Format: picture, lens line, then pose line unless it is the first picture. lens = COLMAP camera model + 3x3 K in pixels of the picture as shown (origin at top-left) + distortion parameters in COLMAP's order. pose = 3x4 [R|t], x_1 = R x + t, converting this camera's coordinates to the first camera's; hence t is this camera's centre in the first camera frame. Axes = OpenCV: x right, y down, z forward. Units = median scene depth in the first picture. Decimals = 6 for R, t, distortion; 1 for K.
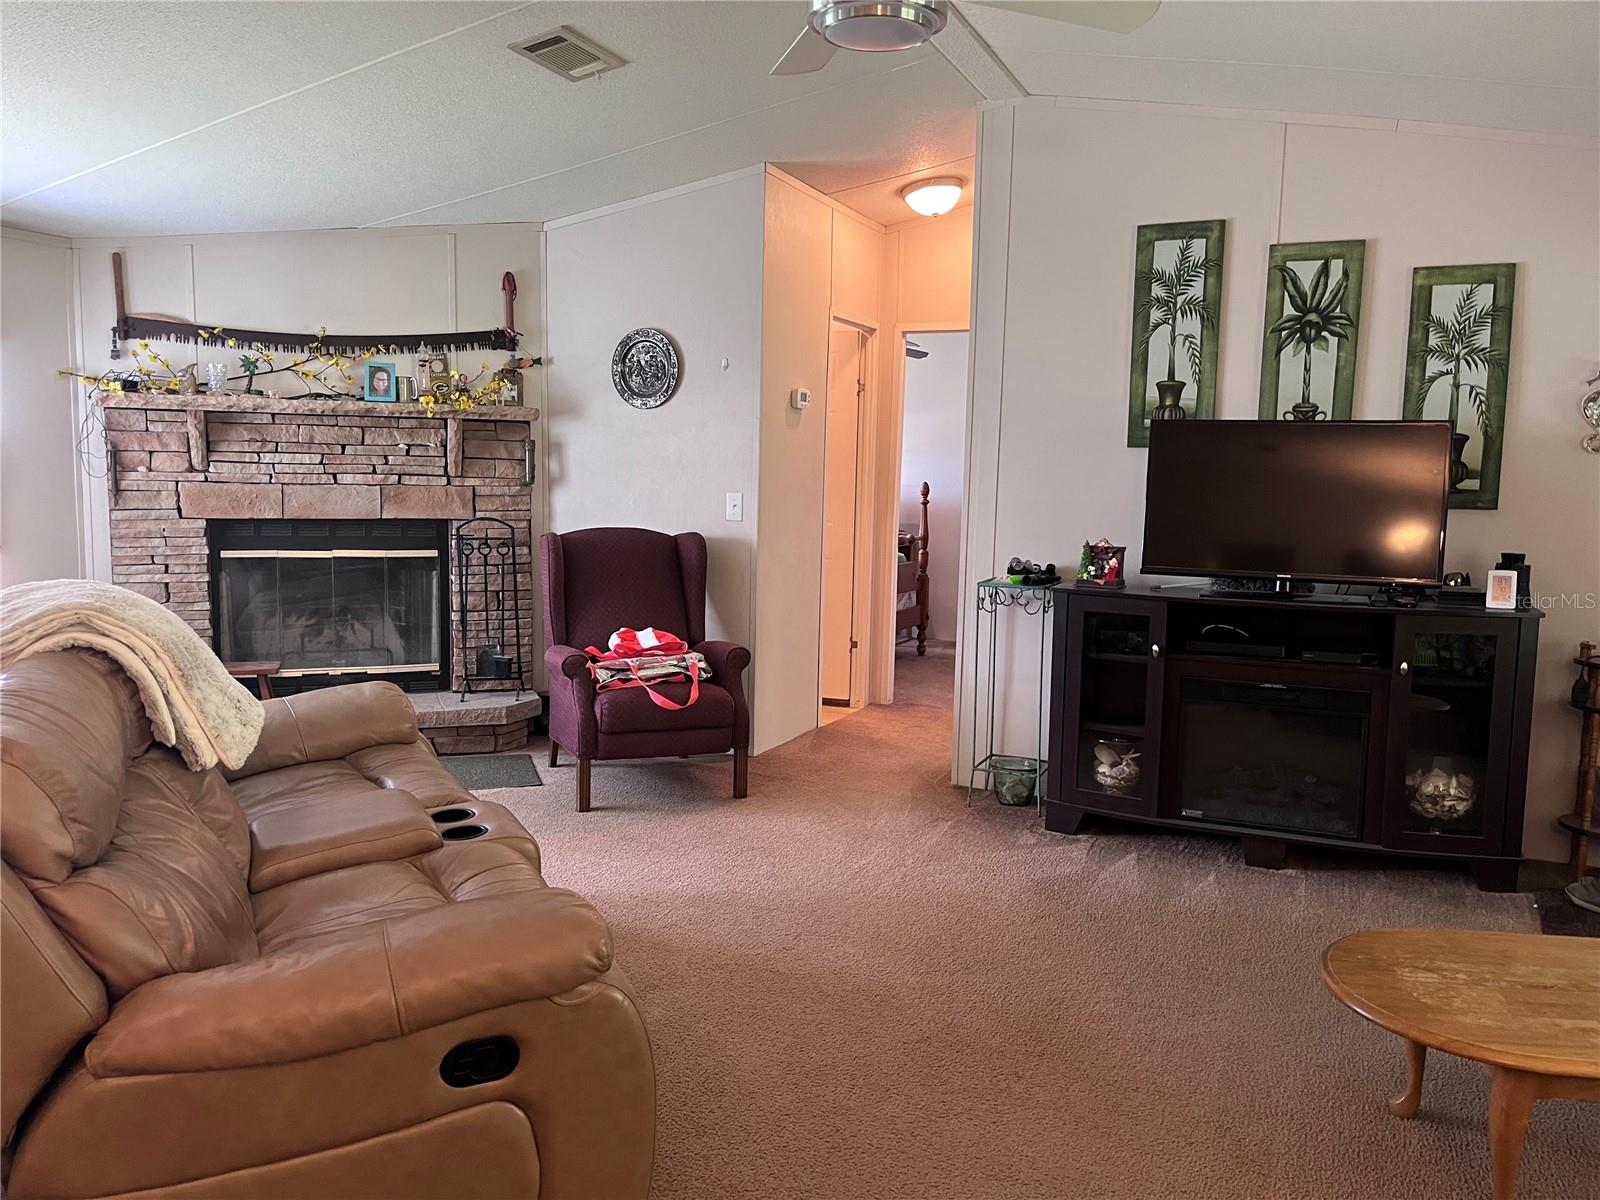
lens RADIAL K [[1209.3, 0, 810.9], [0, 1209.3, 600.7], [0, 0, 1]] dist [0.068916, -0.103274]
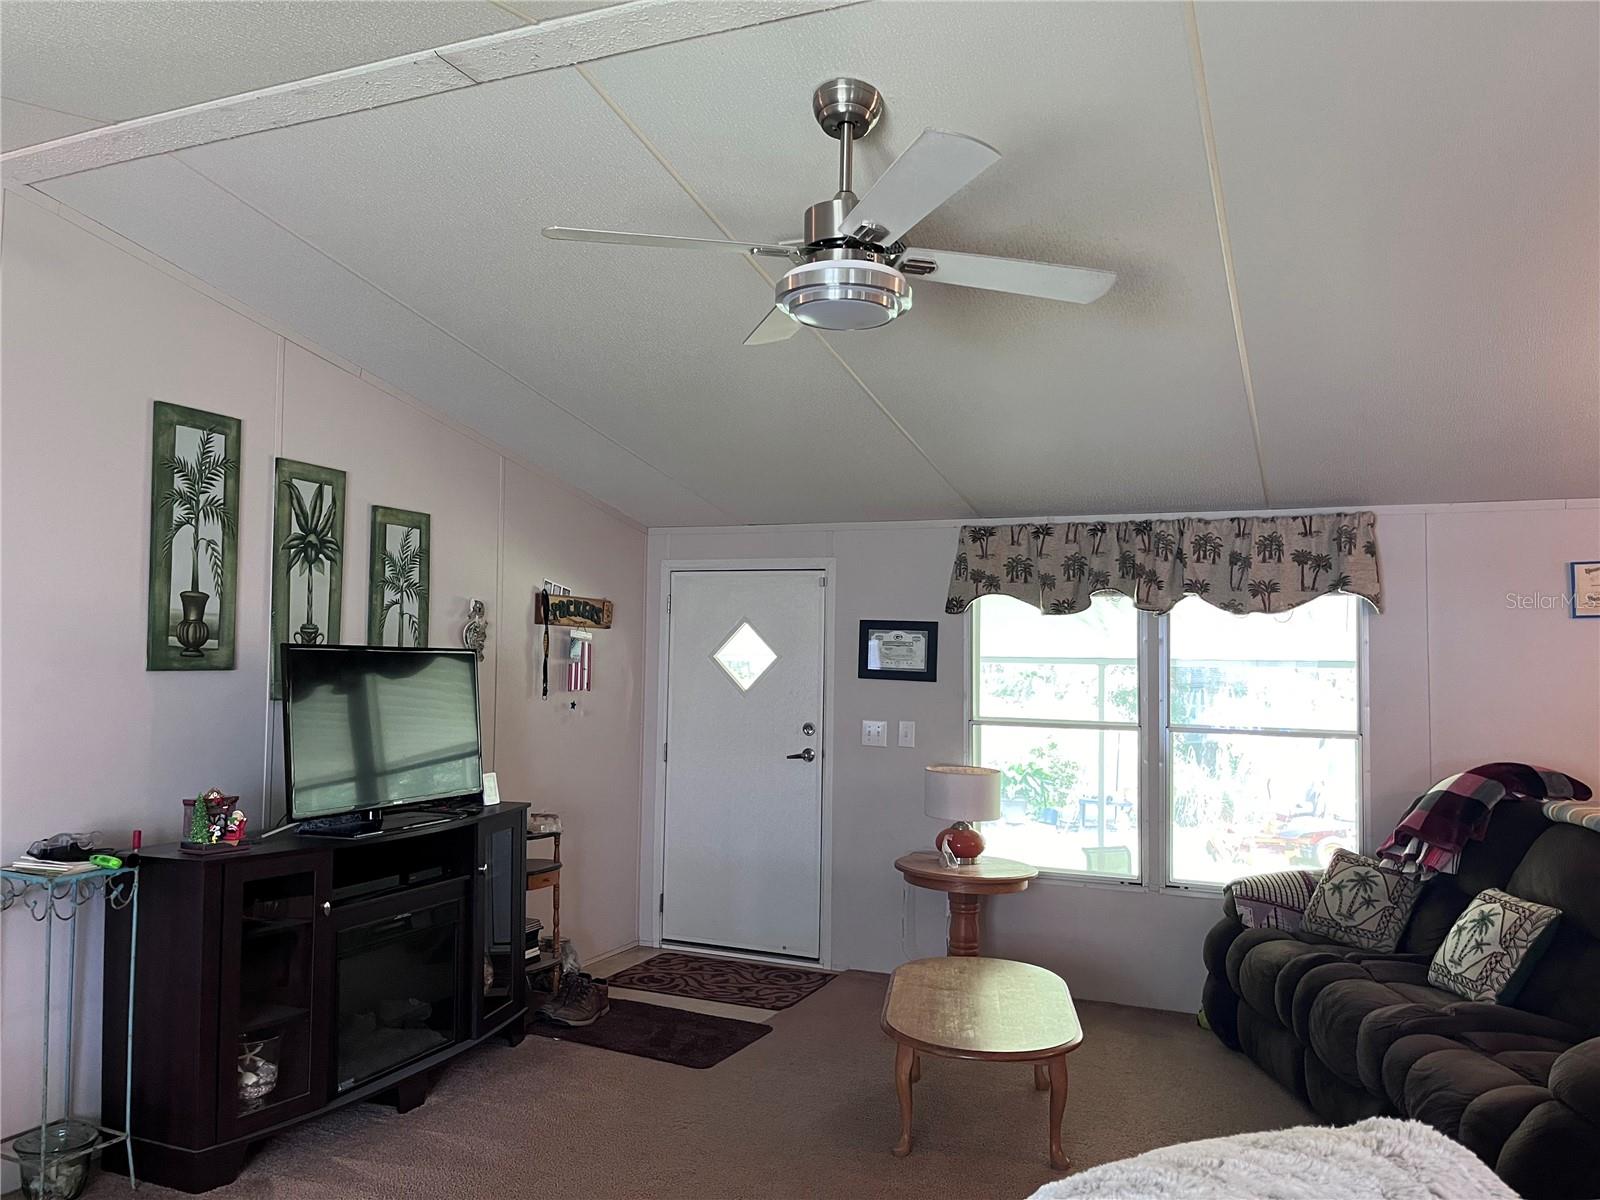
lens RADIAL K [[1209.3, 0, 810.9], [0, 1209.3, 600.7], [0, 0, 1]] dist [0.068916, -0.103274]
pose [[-0.014486, 0.036945, 0.999212, -0.571140], [0.102244, 0.994134, -0.035274, -0.105704], [-0.994654, 0.101652, -0.018178, 0.619112]]
